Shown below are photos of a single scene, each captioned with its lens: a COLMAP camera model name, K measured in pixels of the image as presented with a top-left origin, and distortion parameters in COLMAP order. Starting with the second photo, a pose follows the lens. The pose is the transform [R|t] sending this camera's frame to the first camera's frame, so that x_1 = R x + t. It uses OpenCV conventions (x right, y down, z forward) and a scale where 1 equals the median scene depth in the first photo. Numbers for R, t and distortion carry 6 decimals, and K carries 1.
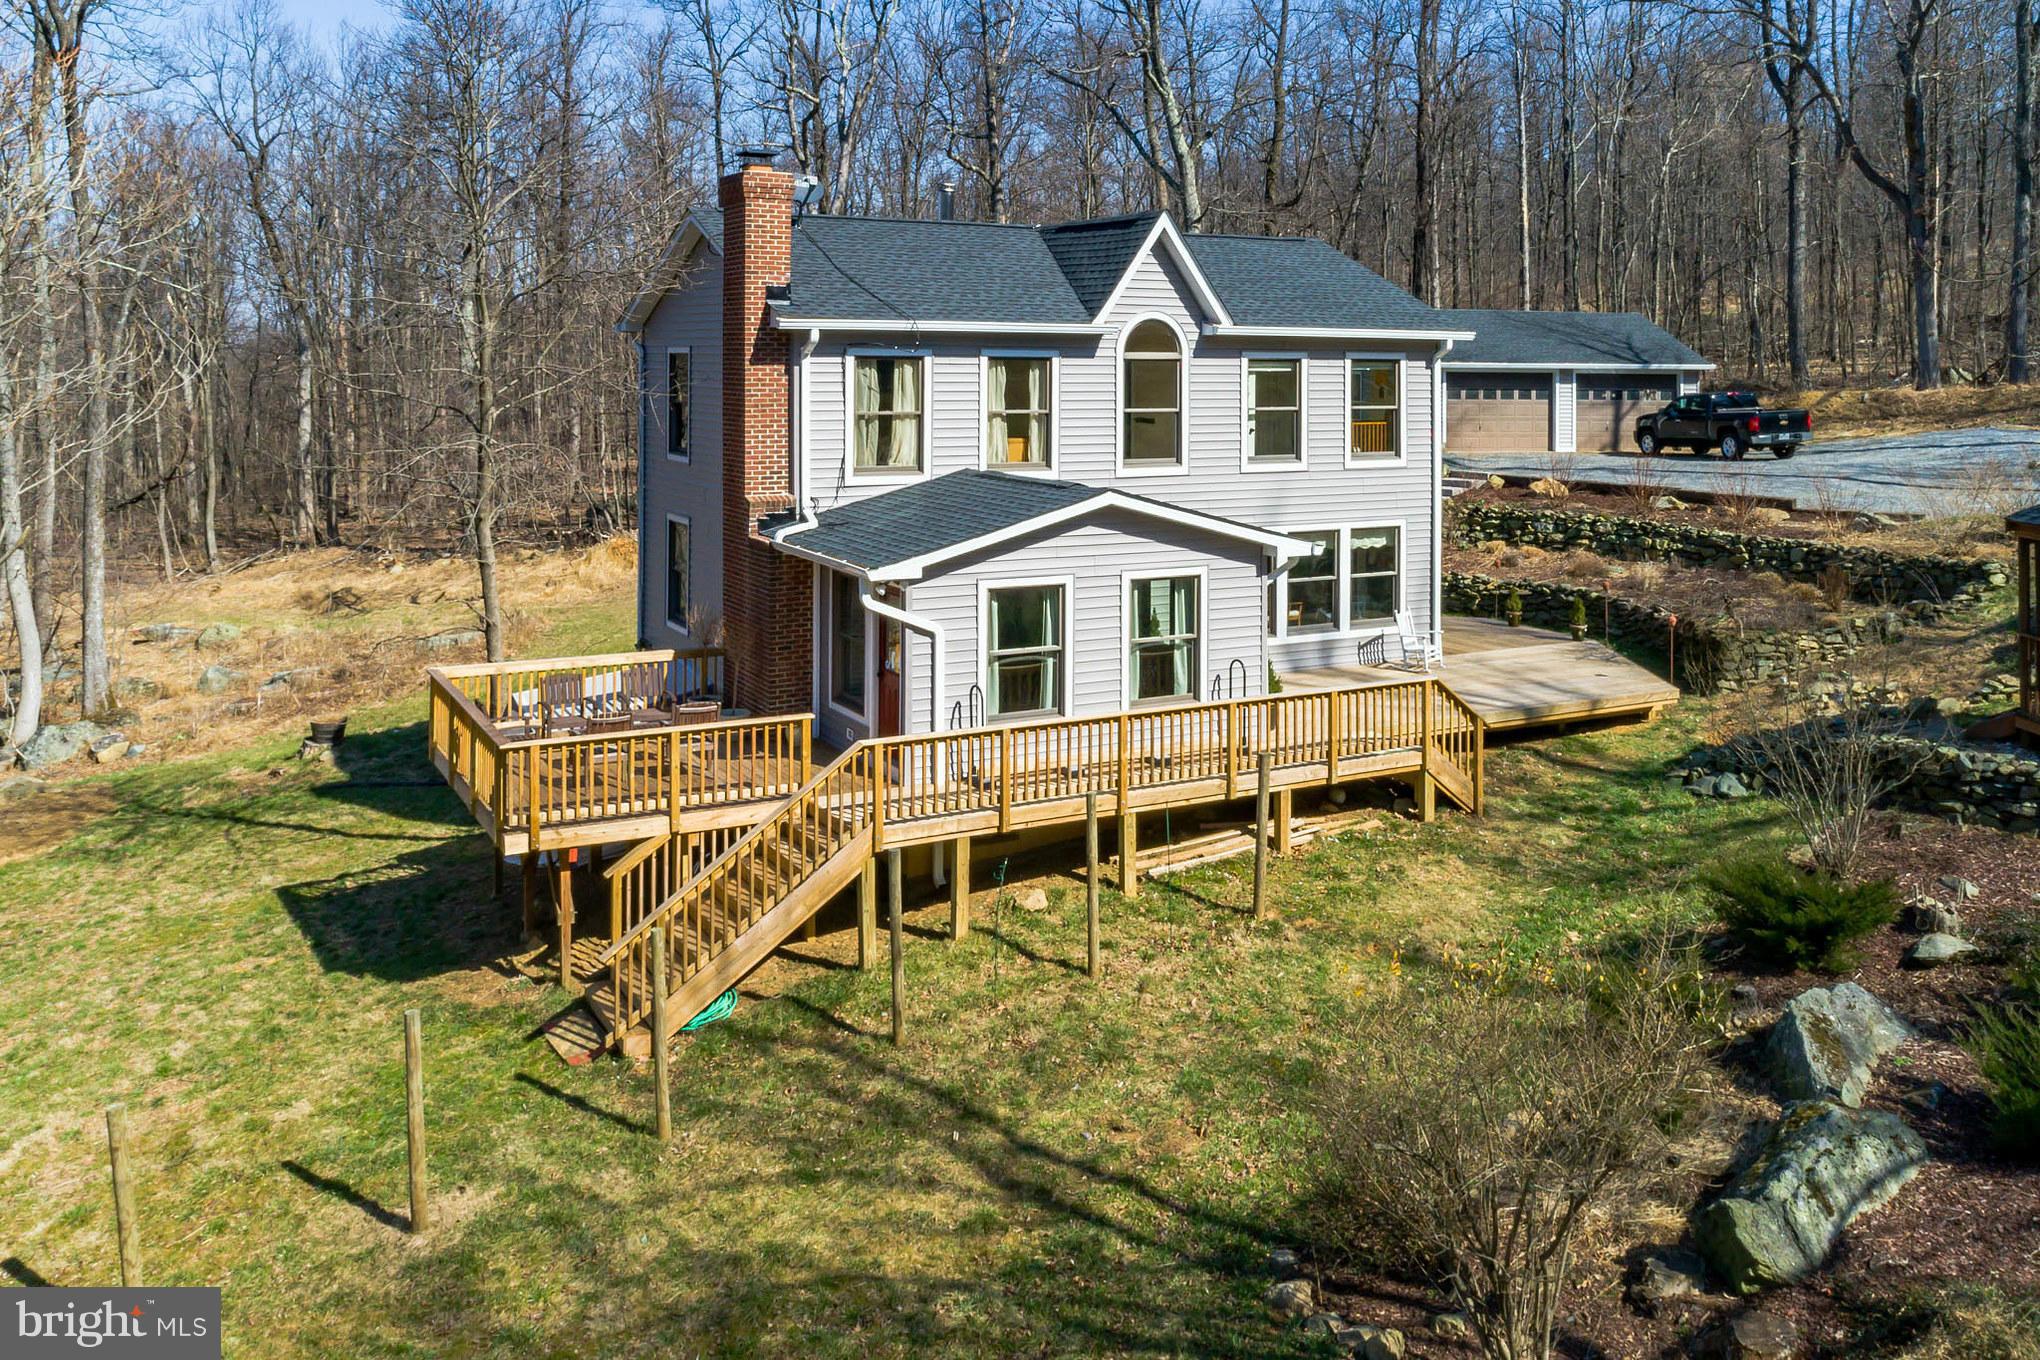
lens RADIAL K [[1554.4, 0, 1020.0], [0, 1554.4, 680.0], [0, 0, 1]] dist [-0.045118, -0.003999]
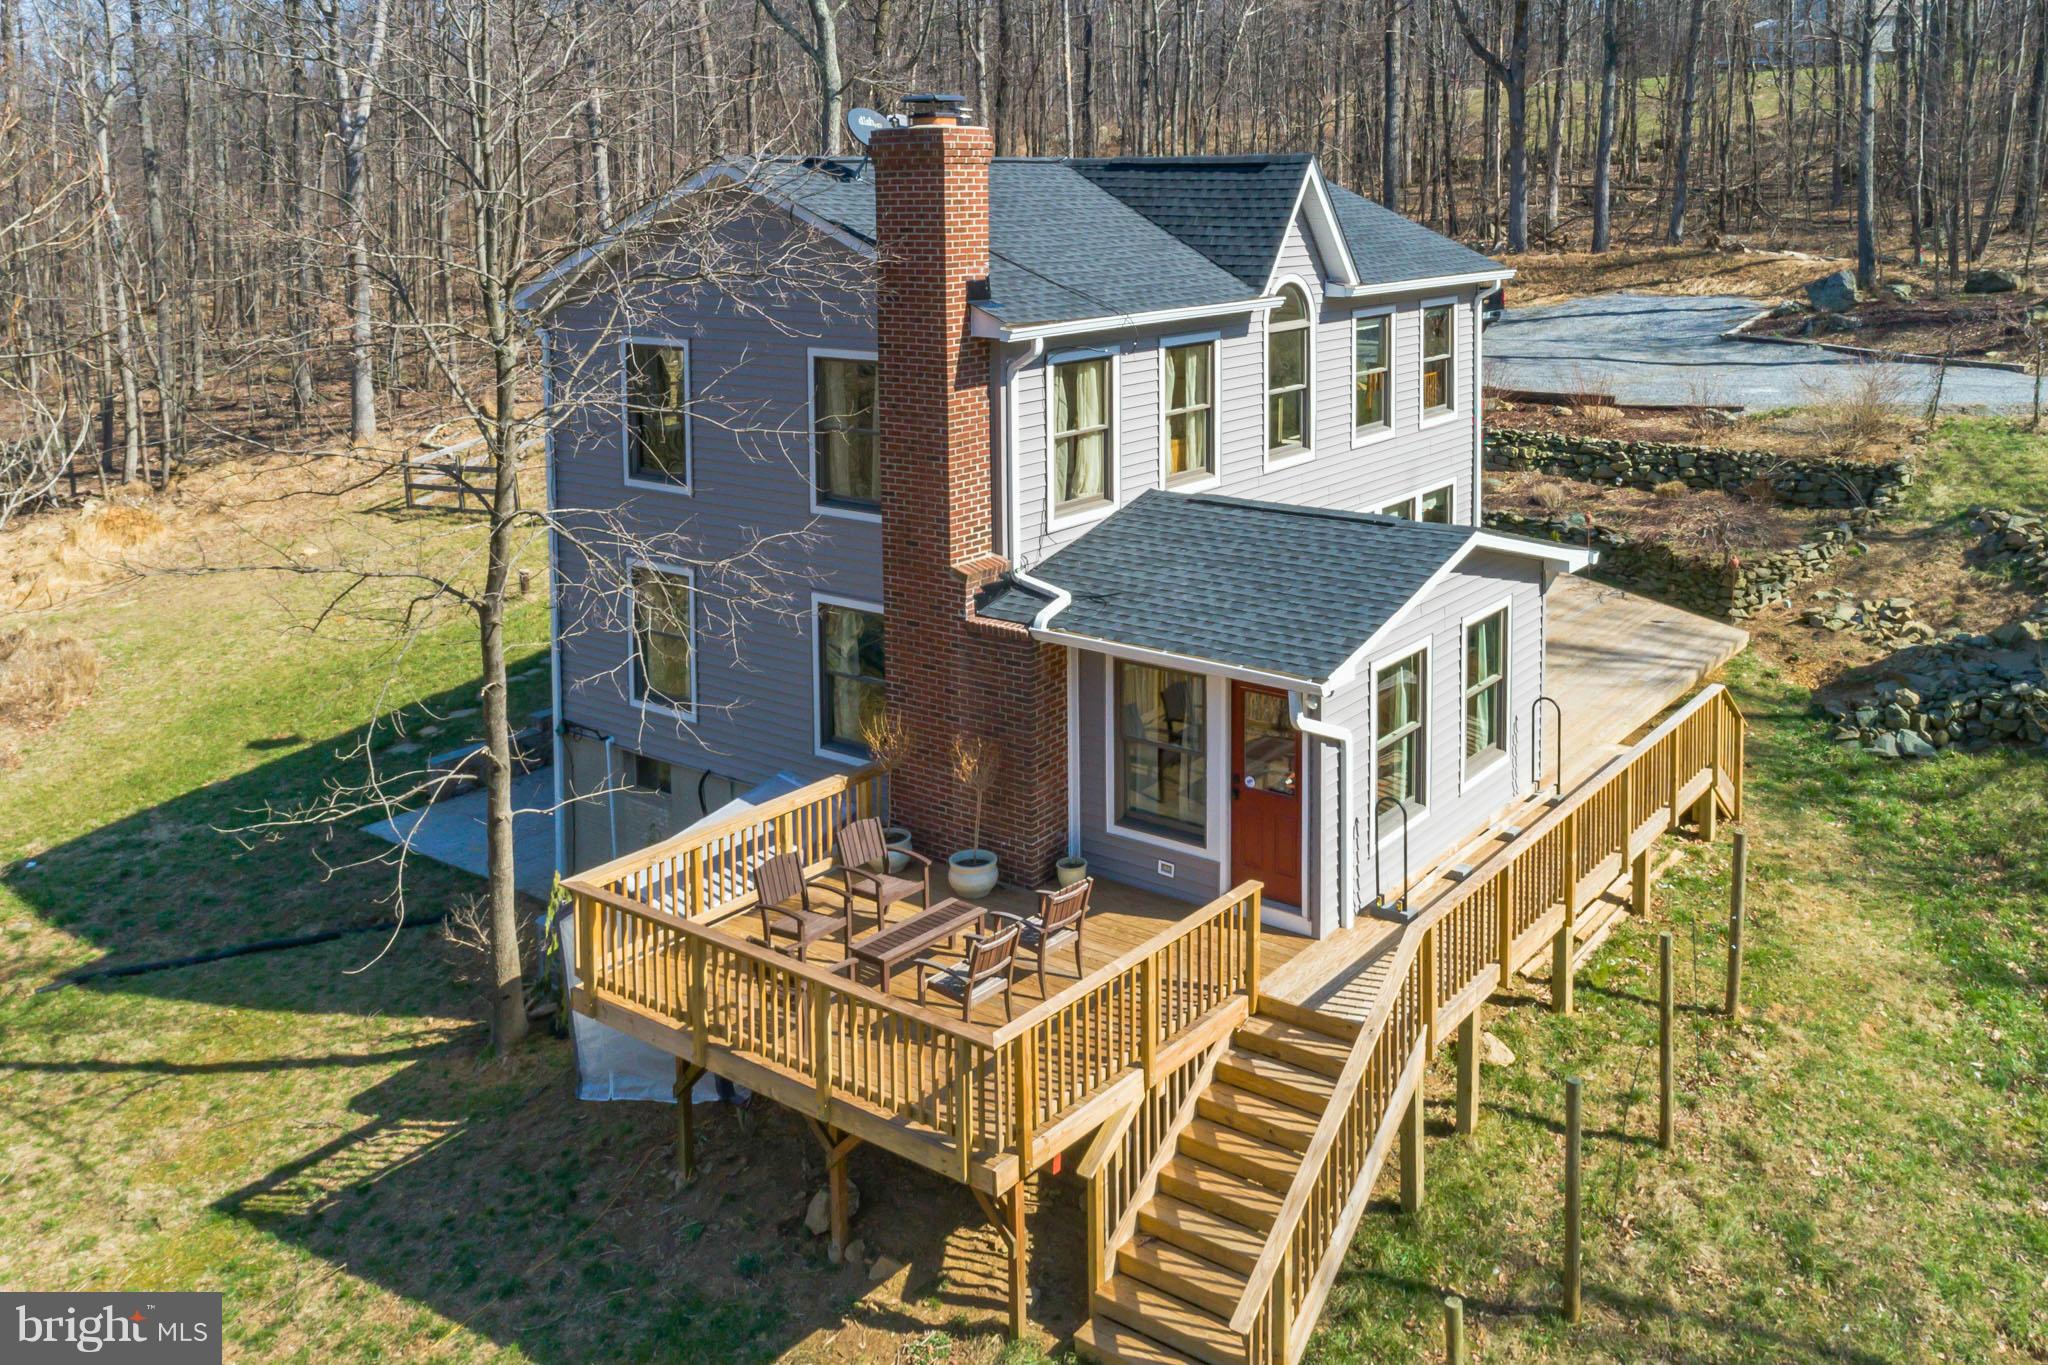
lens RADIAL K [[1560.5, 0, 1024.0], [0, 1560.5, 682.5], [0, 0, 1]] dist [-0.045118, -0.003999]
pose [[0.918801, -0.142146, 0.368239, -0.399469], [0.104483, 0.987214, 0.120381, -0.139543], [-0.380642, -0.072131, 0.921905, 0.272011]]
